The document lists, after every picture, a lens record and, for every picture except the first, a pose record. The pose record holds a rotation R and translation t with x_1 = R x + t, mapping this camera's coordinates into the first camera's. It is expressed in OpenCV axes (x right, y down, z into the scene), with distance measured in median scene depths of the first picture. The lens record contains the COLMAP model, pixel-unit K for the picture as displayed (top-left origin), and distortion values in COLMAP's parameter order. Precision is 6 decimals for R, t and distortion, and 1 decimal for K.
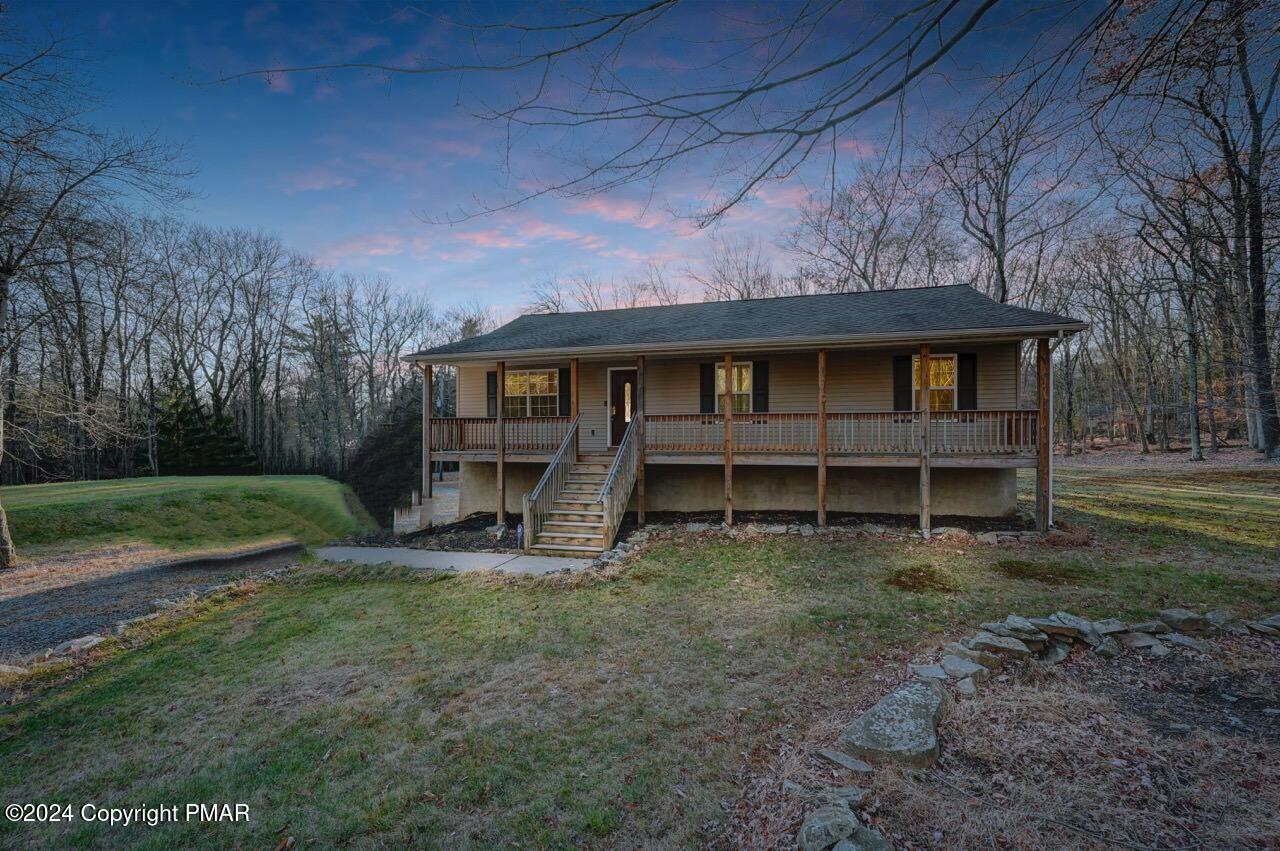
lens RADIAL K [[513.8, 0, 645.6], [0, 513.8, 440.7], [0, 0, 1]] dist [-0.000379, 0.000019]
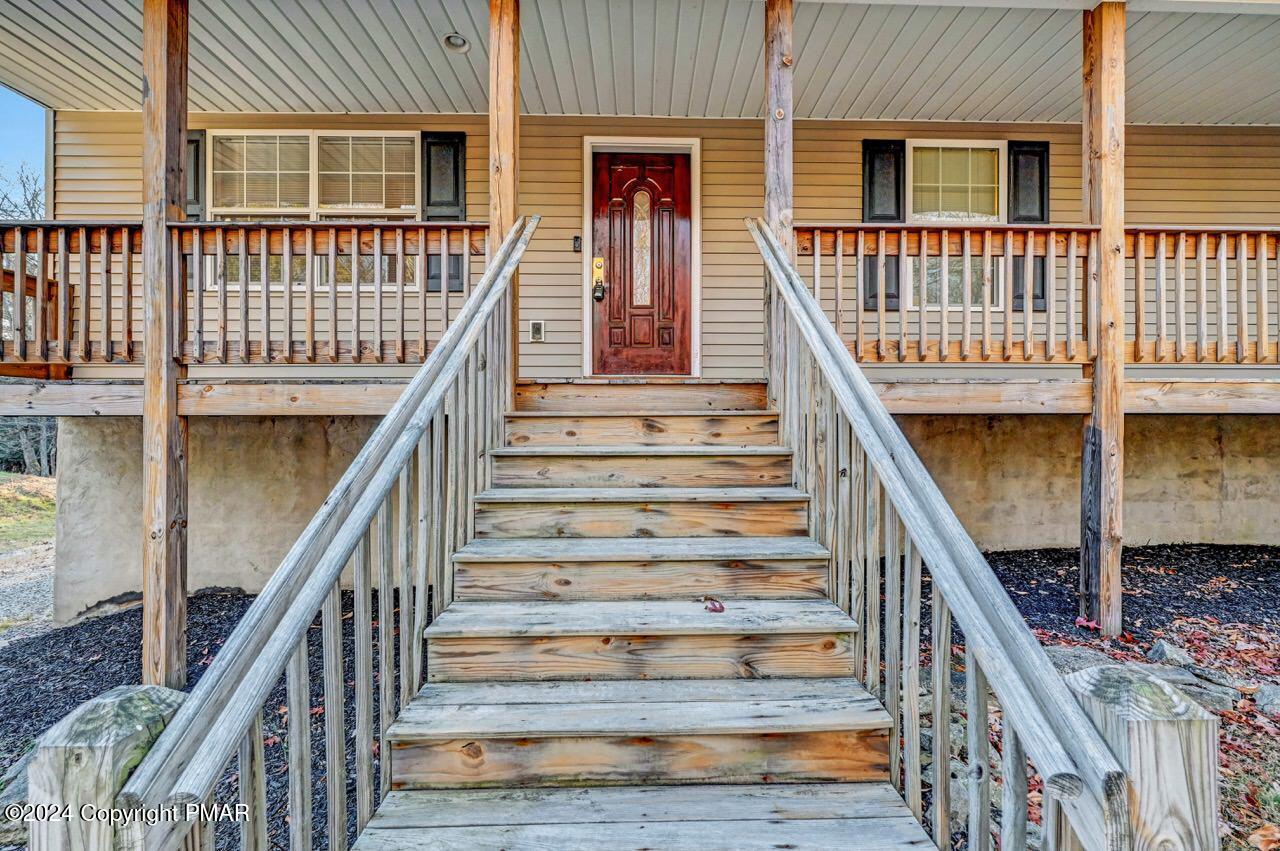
lens RADIAL K [[507.6, 0, 644.4], [0, 507.6, 429.9], [0, 0, 1]] dist [-0.000532, 0.000029]
pose [[0.960687, -0.002360, 0.277622, -0.147656], [0.001189, 0.999990, 0.004388, 0.052310], [-0.277630, -0.003885, 0.960680, 0.783181]]
